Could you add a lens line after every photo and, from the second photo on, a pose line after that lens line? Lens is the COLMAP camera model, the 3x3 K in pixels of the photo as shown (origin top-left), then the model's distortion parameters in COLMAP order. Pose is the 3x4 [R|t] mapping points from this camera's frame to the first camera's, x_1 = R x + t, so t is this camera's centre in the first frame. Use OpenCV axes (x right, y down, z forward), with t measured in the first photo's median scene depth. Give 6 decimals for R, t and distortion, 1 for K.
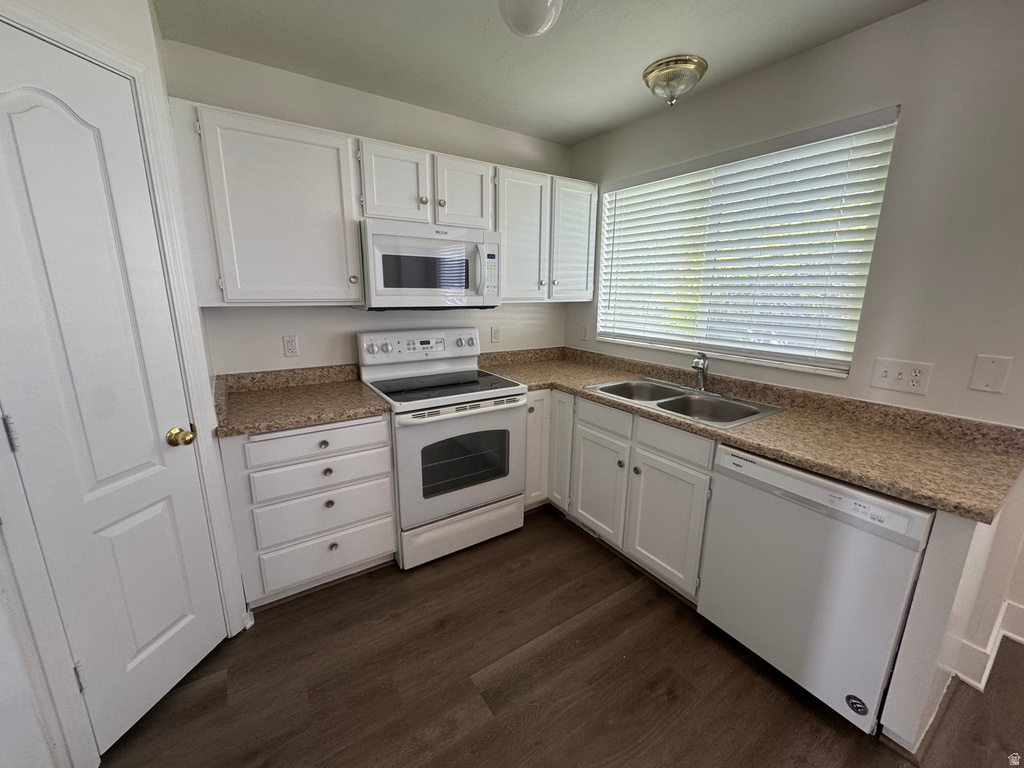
lens RADIAL K [[407.3, 0, 510.1], [0, 407.3, 382.3], [0, 0, 1]] dist [-0.003311, -0.000146]
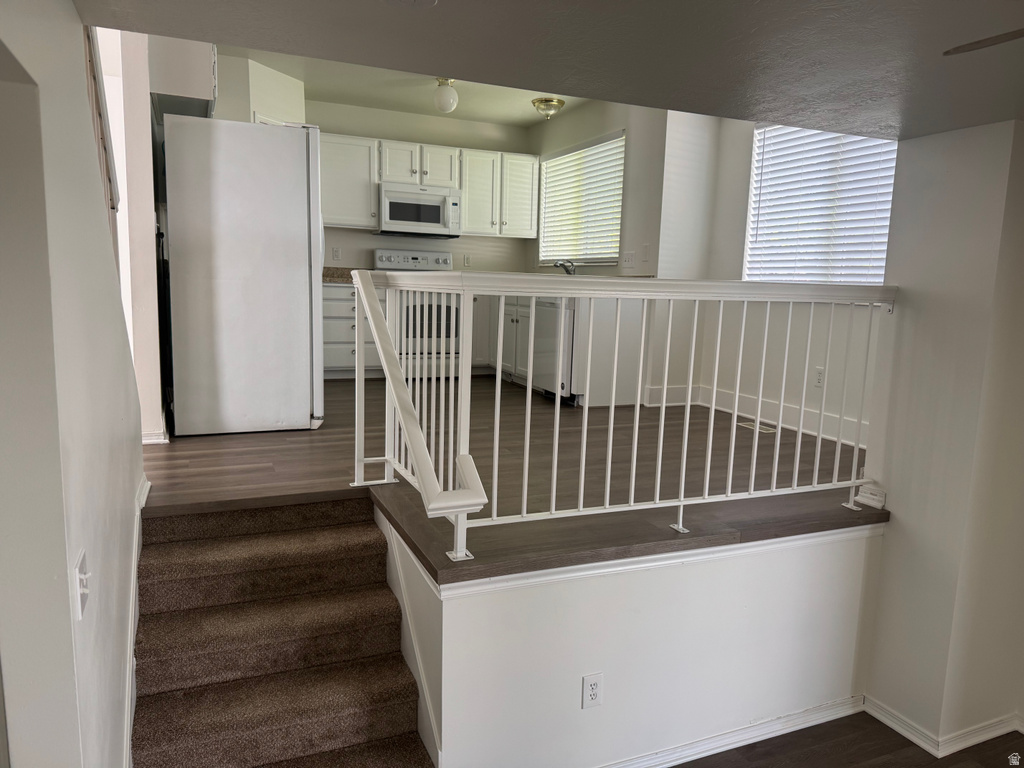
lens RADIAL K [[721.9, 0, 512.0], [0, 721.9, 384.0], [0, 0, 1]] dist [0.148183, 0.000370]
pose [[0.983930, 0.043274, -0.173233, 0.772346], [-0.057936, 0.995069, -0.080500, 0.680757], [0.168895, 0.089242, 0.981586, -1.910433]]
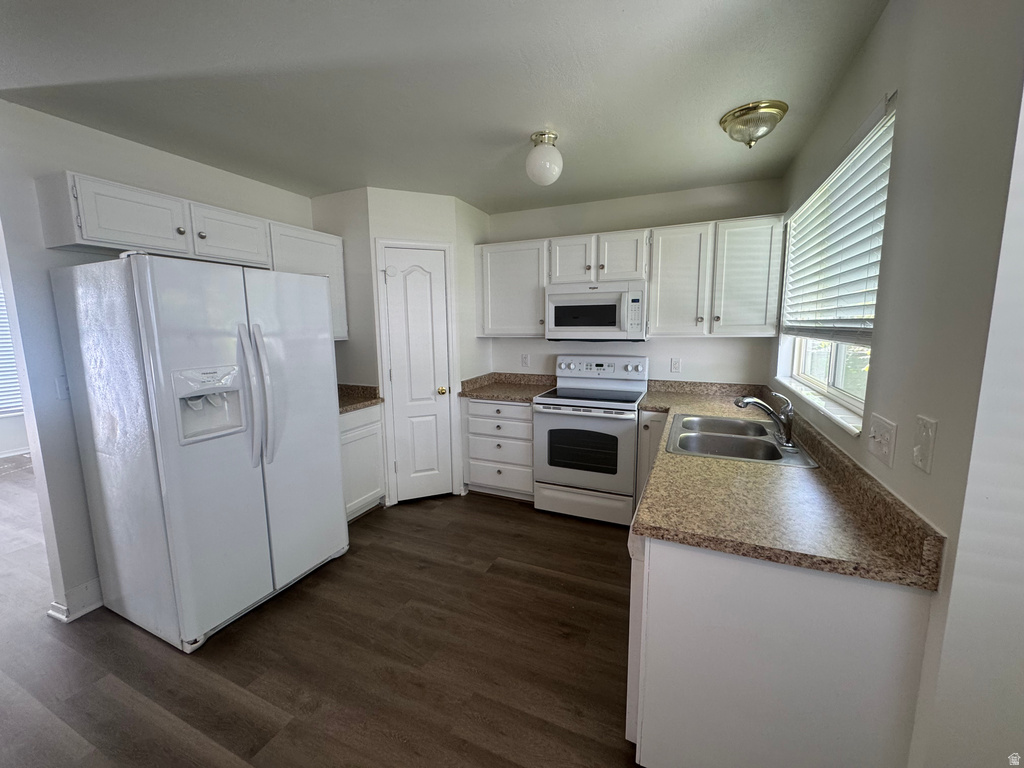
lens RADIAL K [[407.3, 0, 510.1], [0, 407.3, 382.3], [0, 0, 1]] dist [-0.003311, -0.000146]
pose [[0.534635, 0.104058, -0.838652, 0.895463], [-0.172535, 0.984928, 0.012217, -0.007610], [0.827283, 0.138165, 0.544530, 0.022440]]
